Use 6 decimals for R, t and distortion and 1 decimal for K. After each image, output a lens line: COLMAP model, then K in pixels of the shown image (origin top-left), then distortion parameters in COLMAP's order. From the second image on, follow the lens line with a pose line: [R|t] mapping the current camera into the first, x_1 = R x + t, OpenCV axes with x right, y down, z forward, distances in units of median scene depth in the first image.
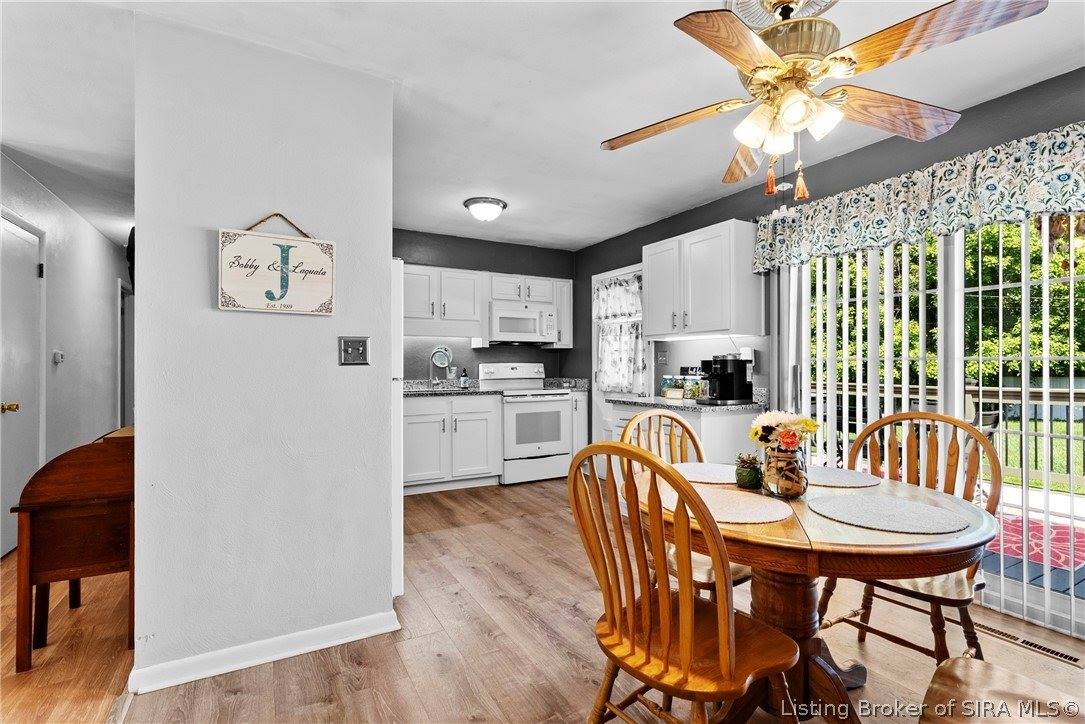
lens RADIAL K [[510.1, 0, 542.5], [0, 510.1, 362.0], [0, 0, 1]] dist [-0.001748, -0.000253]
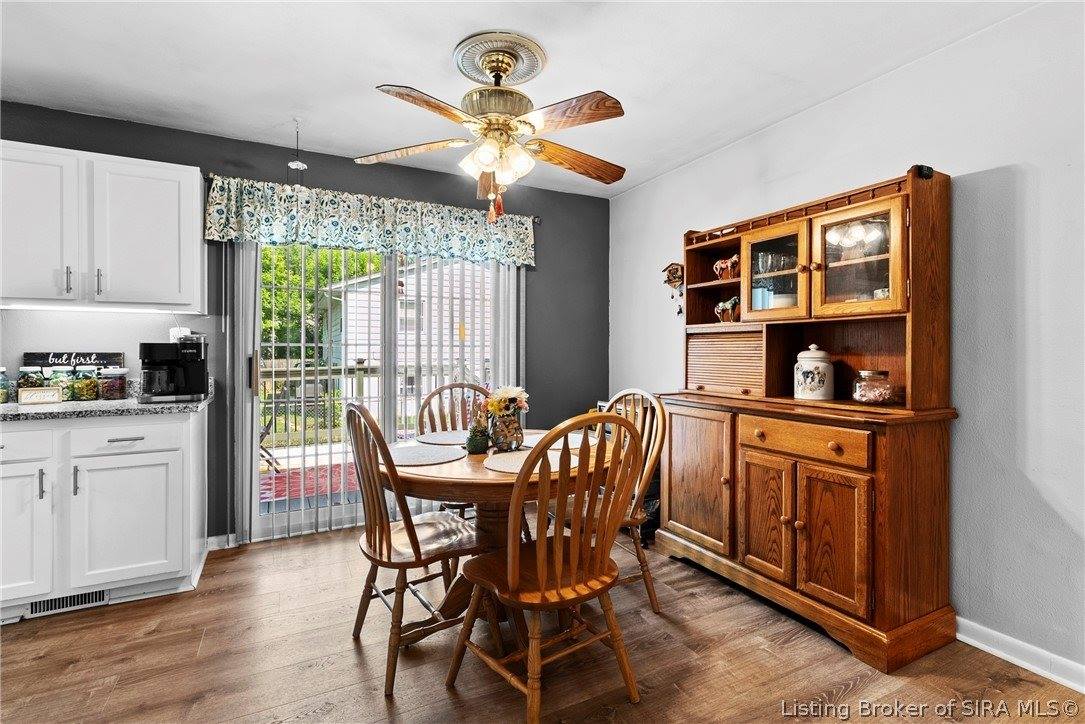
lens RADIAL K [[508.6, 0, 545.4], [0, 508.6, 346.3], [0, 0, 1]] dist [0.000033, 0.000133]
pose [[0.034069, 0.006746, 0.999397, -0.414959], [-0.005342, 0.999964, -0.006567, 0.002949], [-0.999405, -0.005115, 0.034104, 0.433022]]
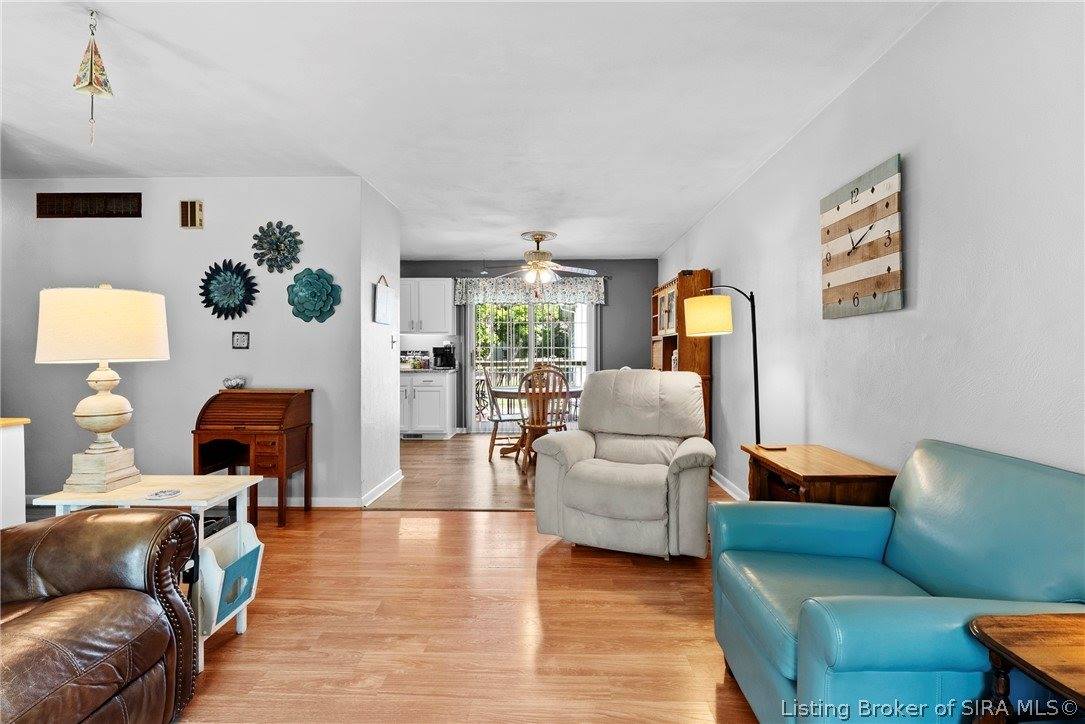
lens RADIAL K [[508.6, 0, 545.4], [0, 508.6, 346.3], [0, 0, 1]] dist [0.000033, 0.000133]
pose [[0.510223, 0.009897, 0.859985, -1.203790], [-0.004176, 0.999951, -0.009031, 0.009545], [-0.860032, 0.001017, 0.510239, -0.369333]]
